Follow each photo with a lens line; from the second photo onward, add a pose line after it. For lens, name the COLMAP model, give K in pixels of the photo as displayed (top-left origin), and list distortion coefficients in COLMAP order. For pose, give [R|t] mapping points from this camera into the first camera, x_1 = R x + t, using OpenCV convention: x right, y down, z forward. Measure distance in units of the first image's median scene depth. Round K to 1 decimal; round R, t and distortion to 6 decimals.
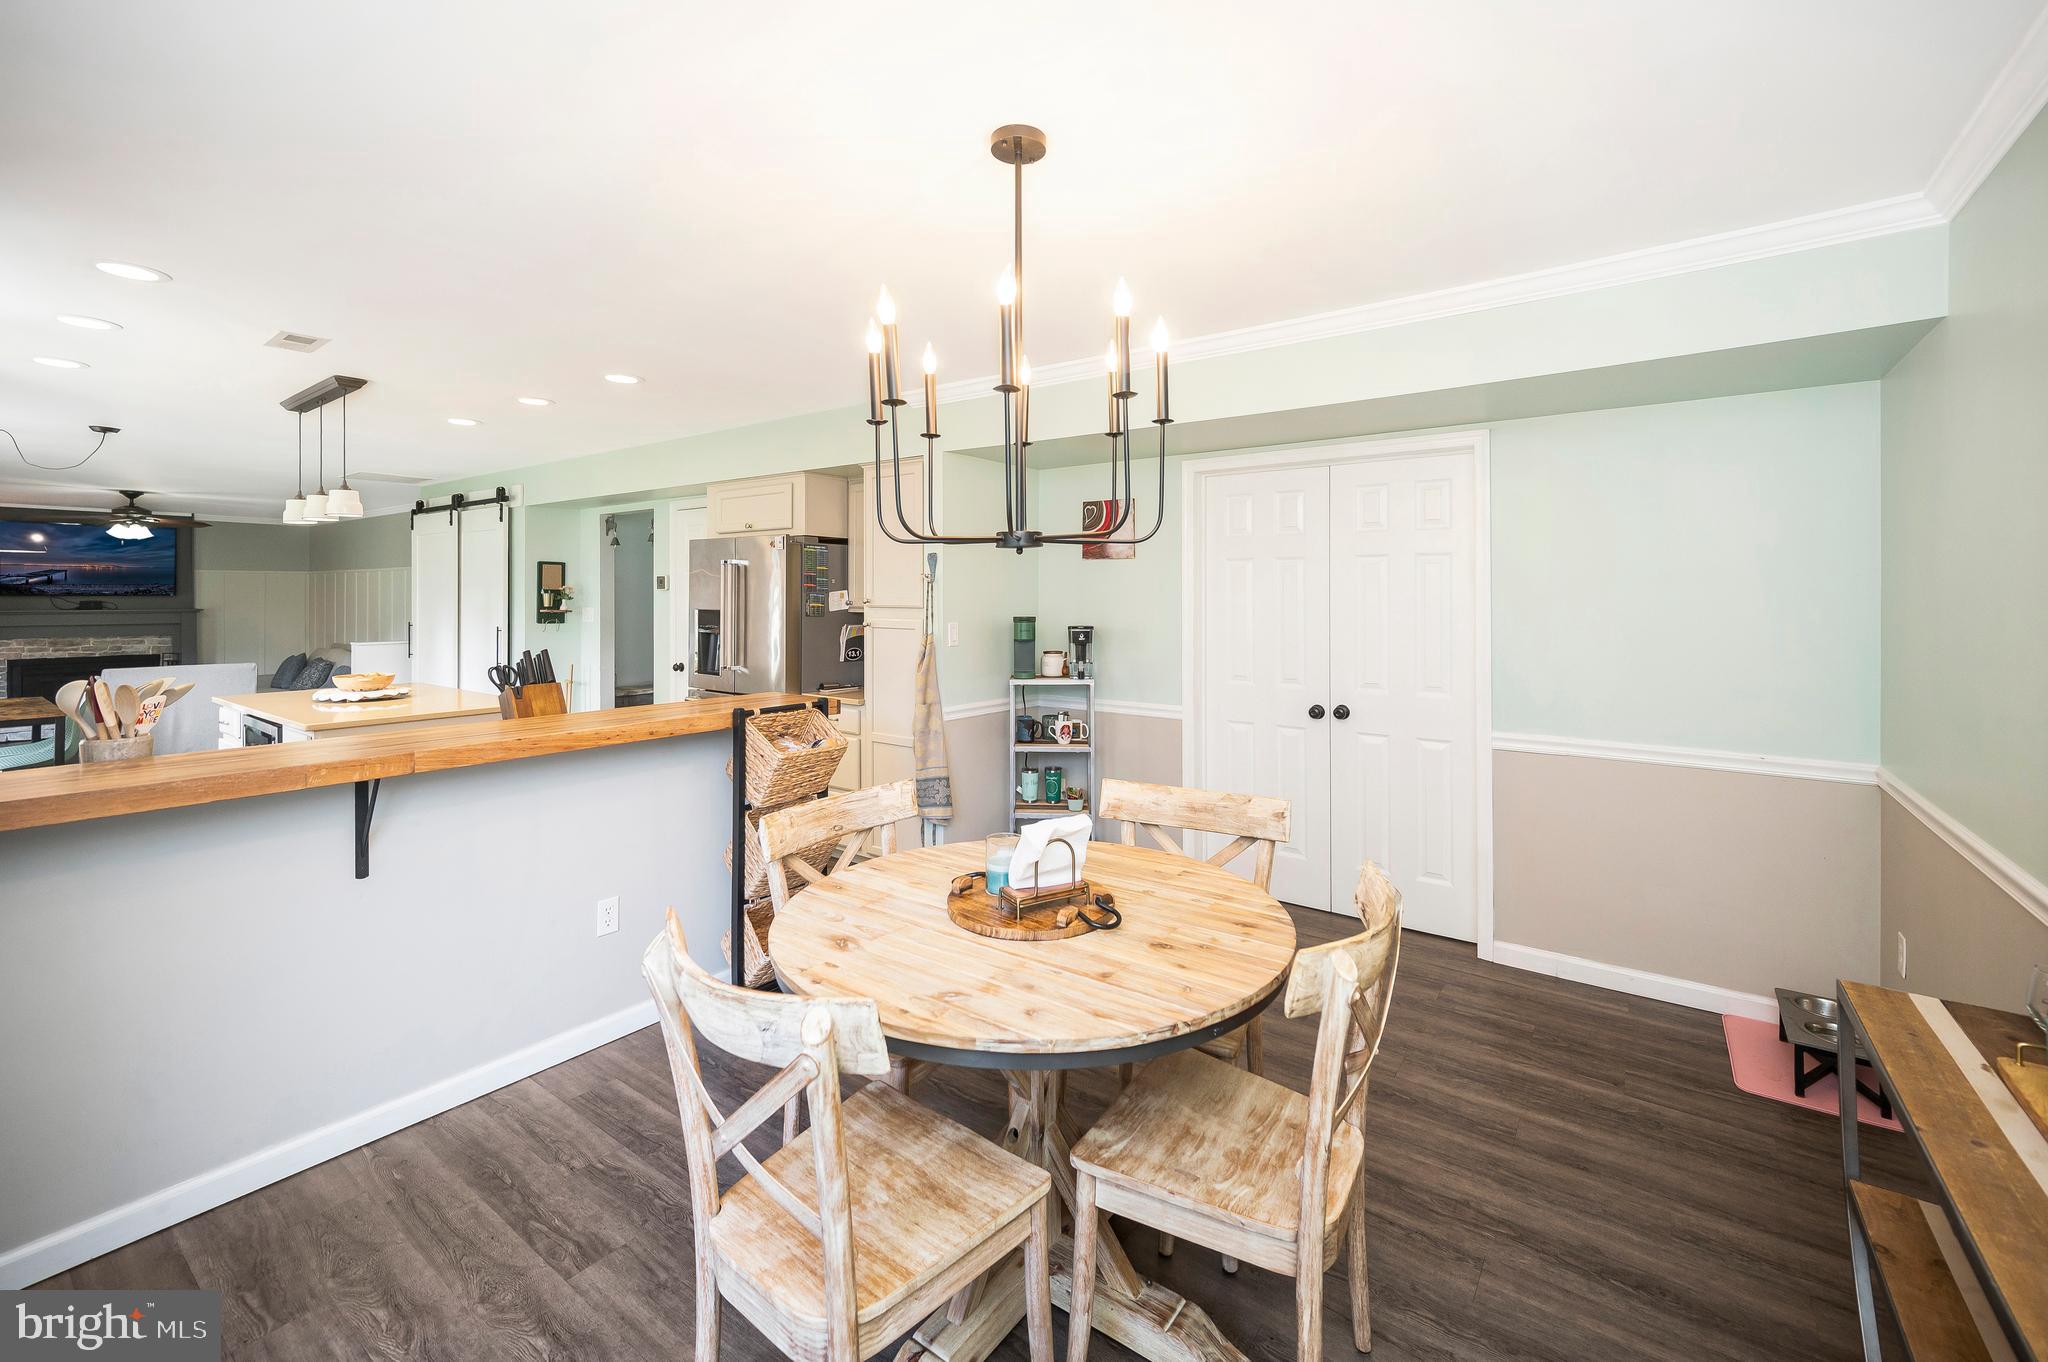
lens RADIAL K [[848.1, 0, 1048.9], [0, 848.1, 599.2], [0, 0, 1]] dist [-0.002610, -0.000315]
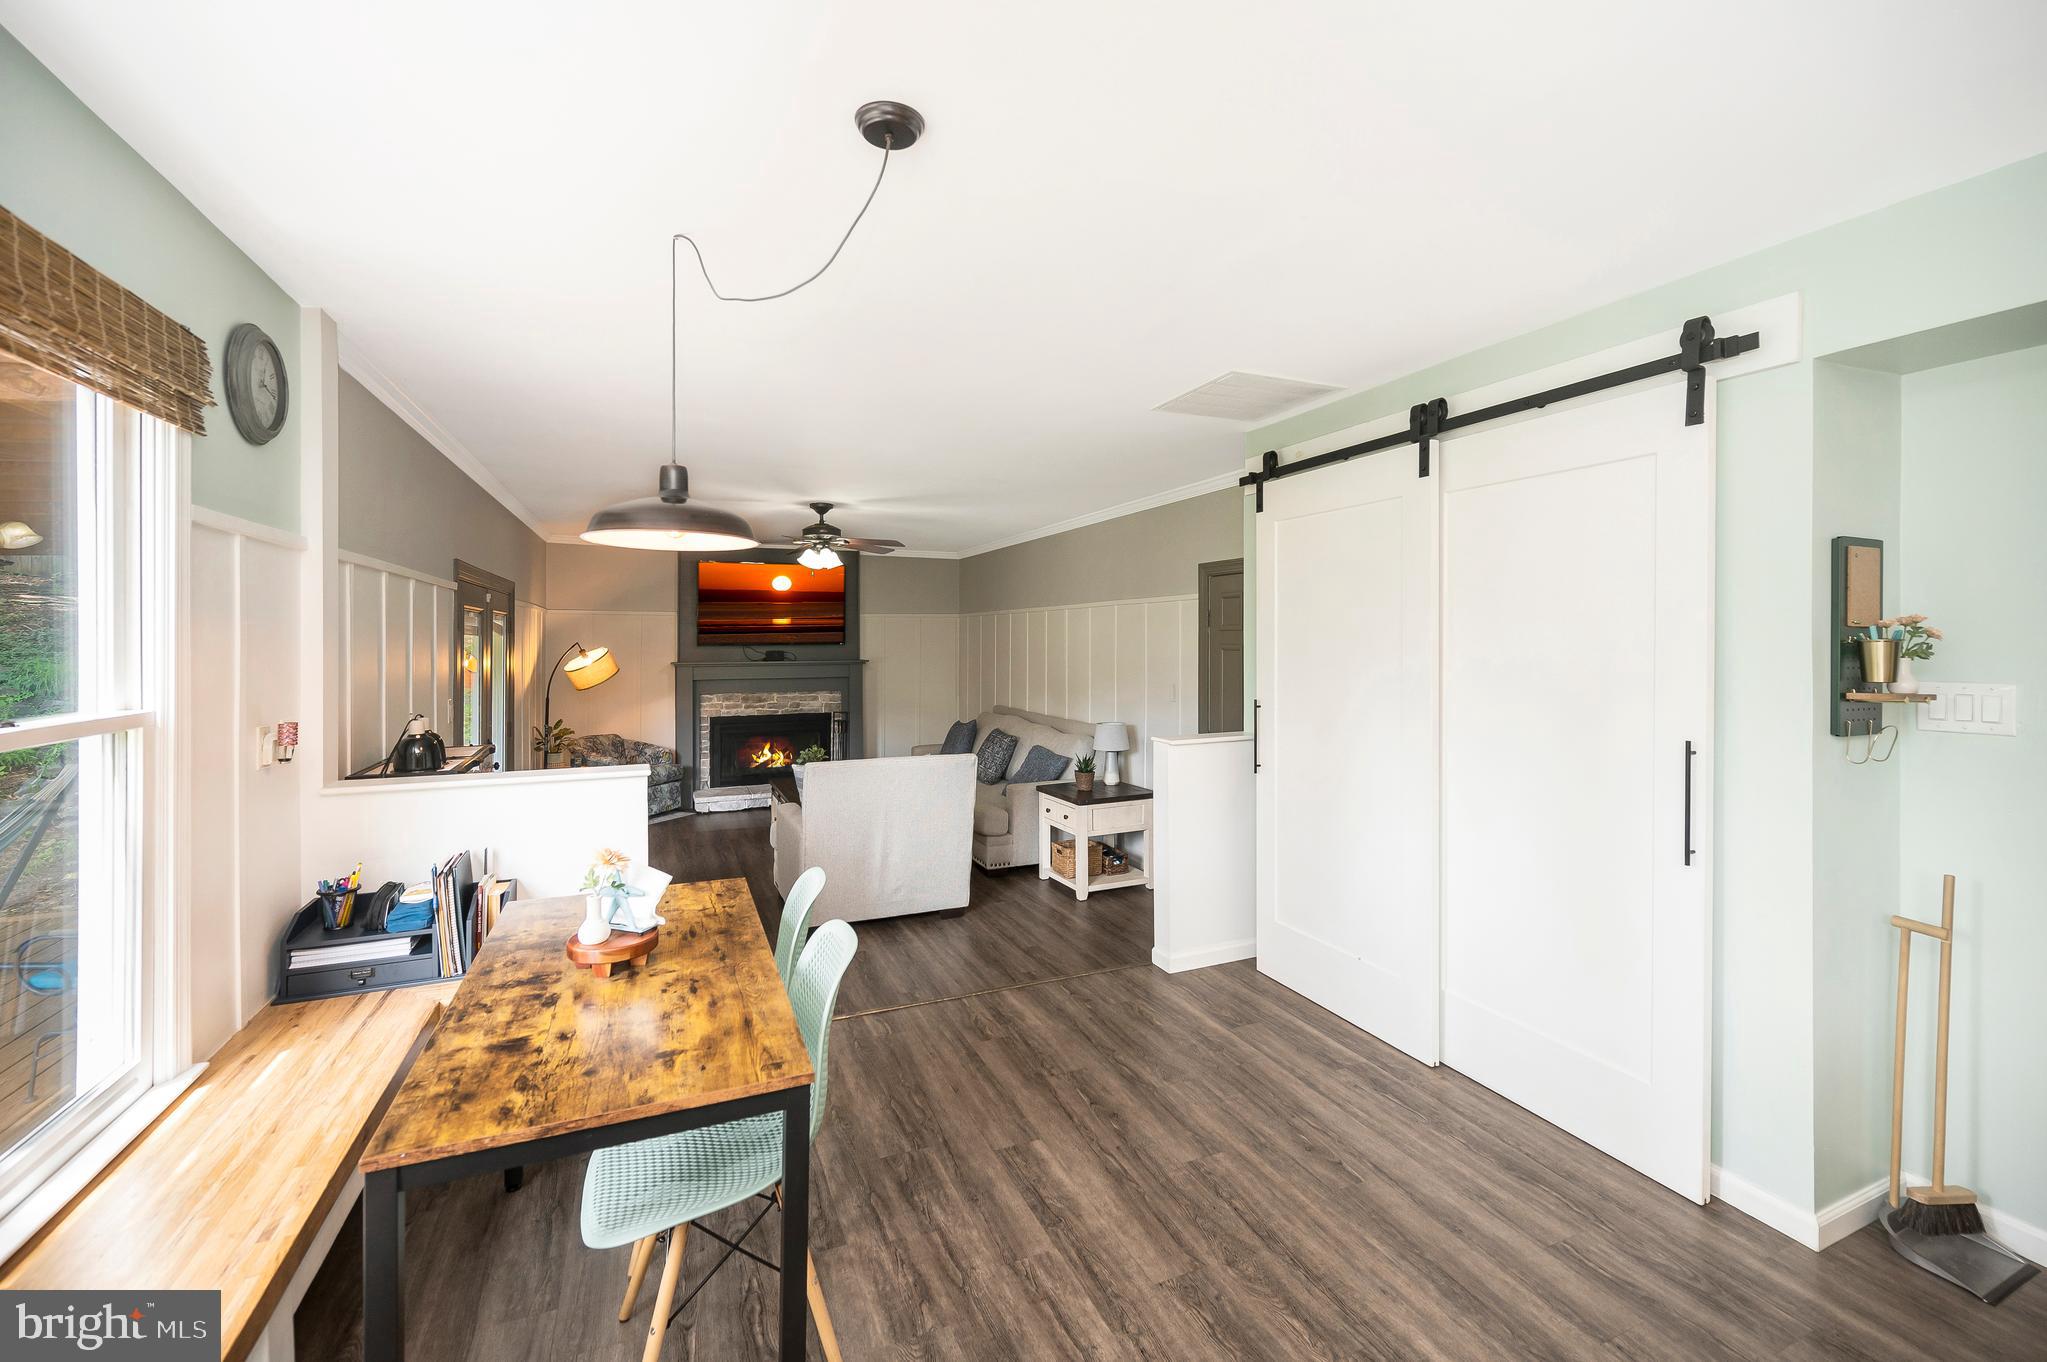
lens RADIAL K [[836.2, 0, 1015.2], [0, 836.2, 629.4], [0, 0, 1]] dist [-0.000502, -0.000152]
pose [[0.854038, -0.012604, -0.520057, -0.619641], [0.004730, 0.999853, -0.016465, -0.006293], [0.520189, 0.011602, 0.853973, 0.513096]]
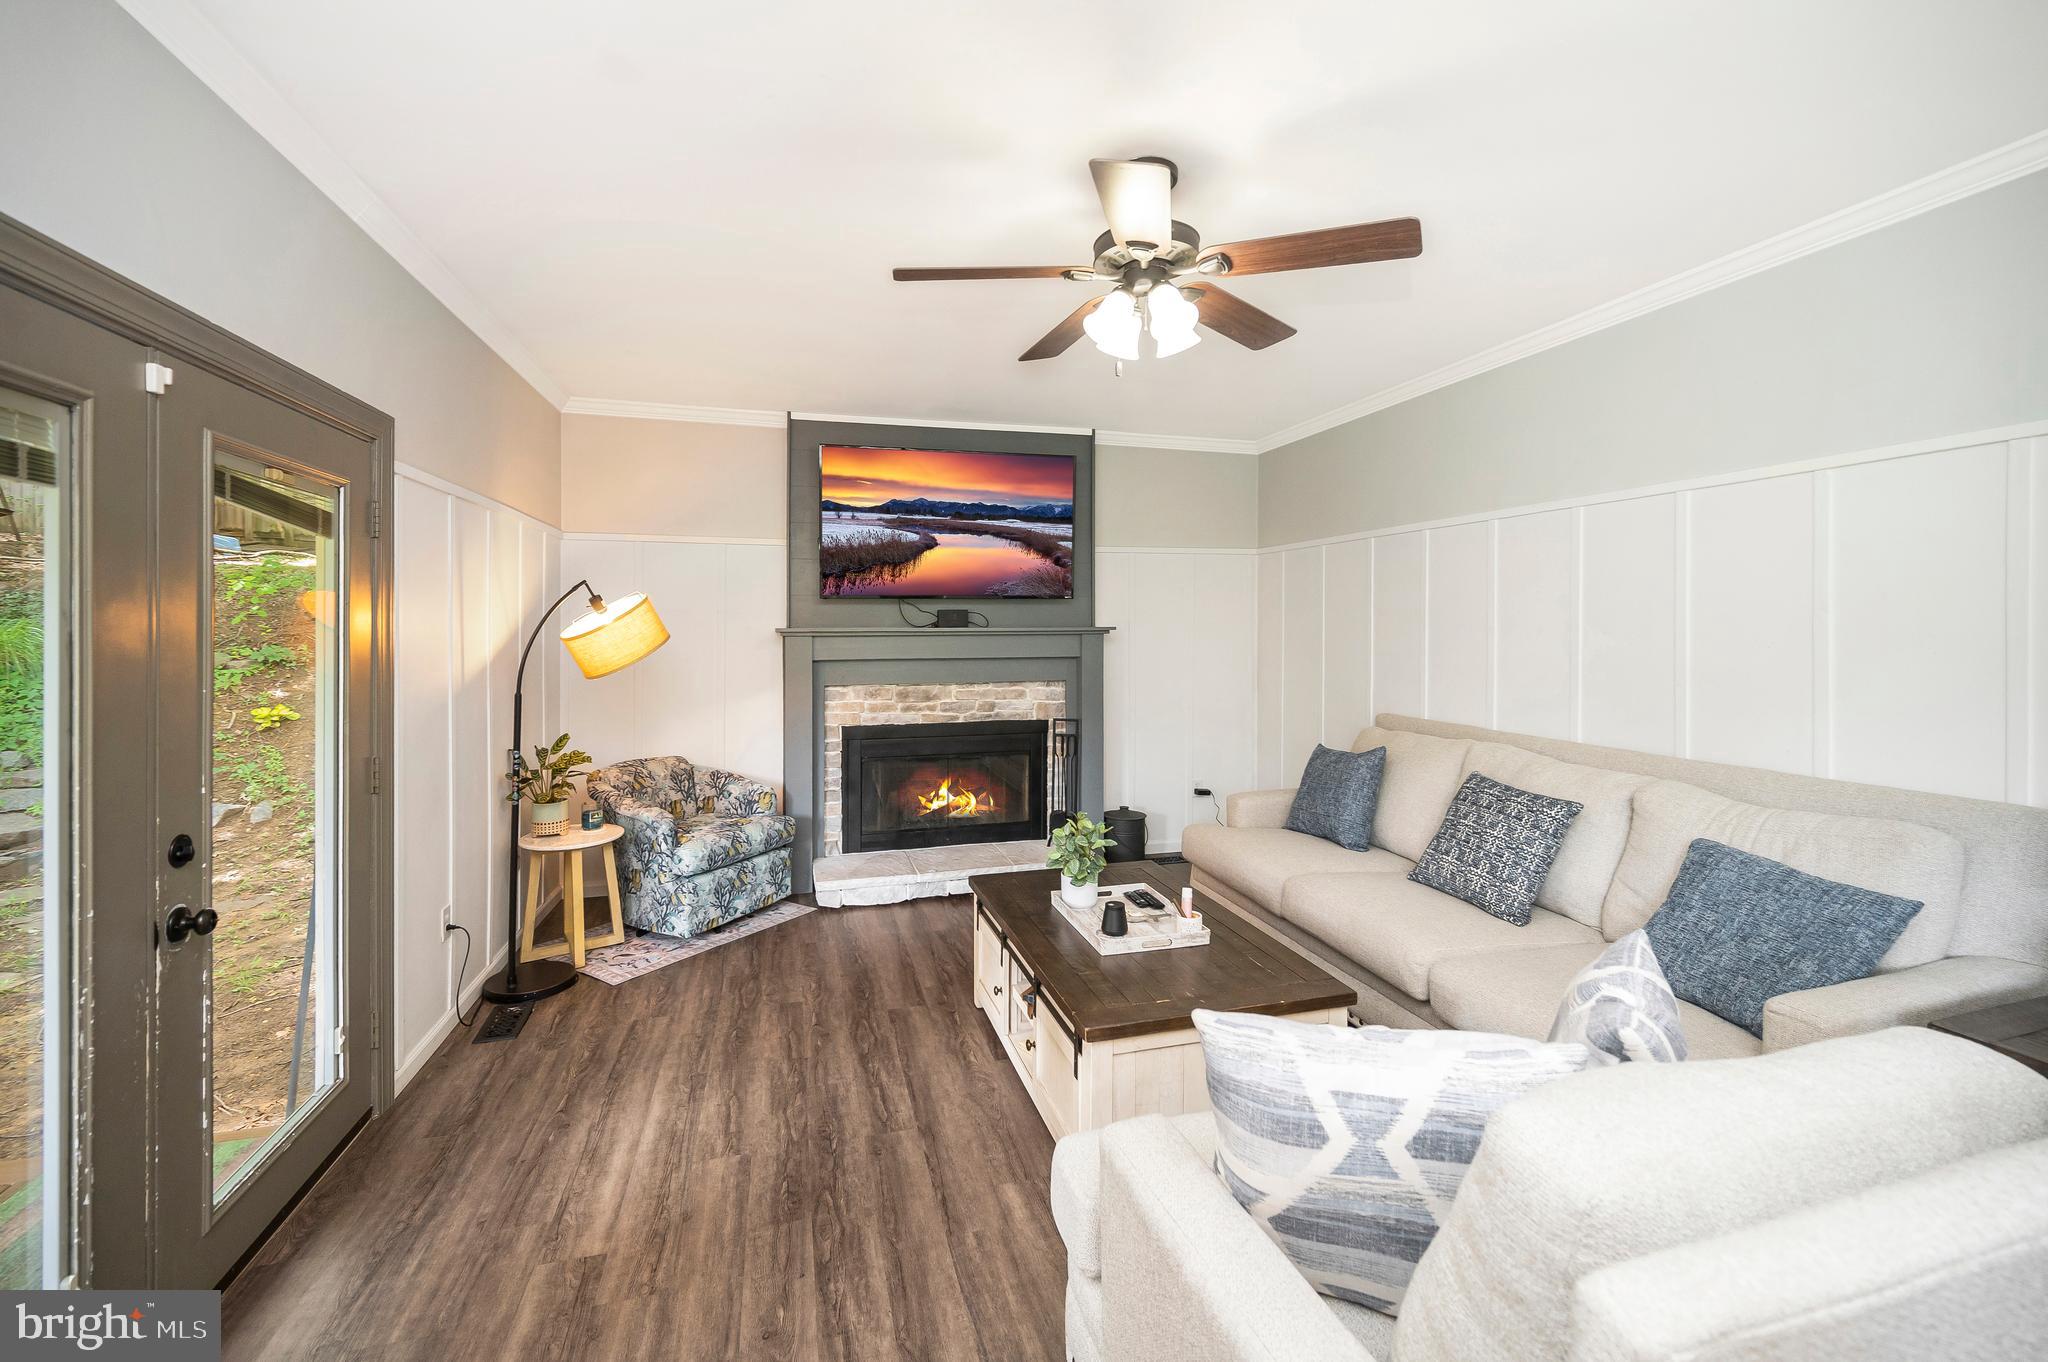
lens RADIAL K [[832.8, 0, 1013.4], [0, 832.8, 618.1], [0, 0, 1]] dist [-0.000280, -0.000006]
pose [[0.773368, -0.010590, -0.633869, -1.050478], [0.003228, 0.999913, -0.012768, 0.017447], [0.633949, 0.007829, 0.773335, 0.850868]]
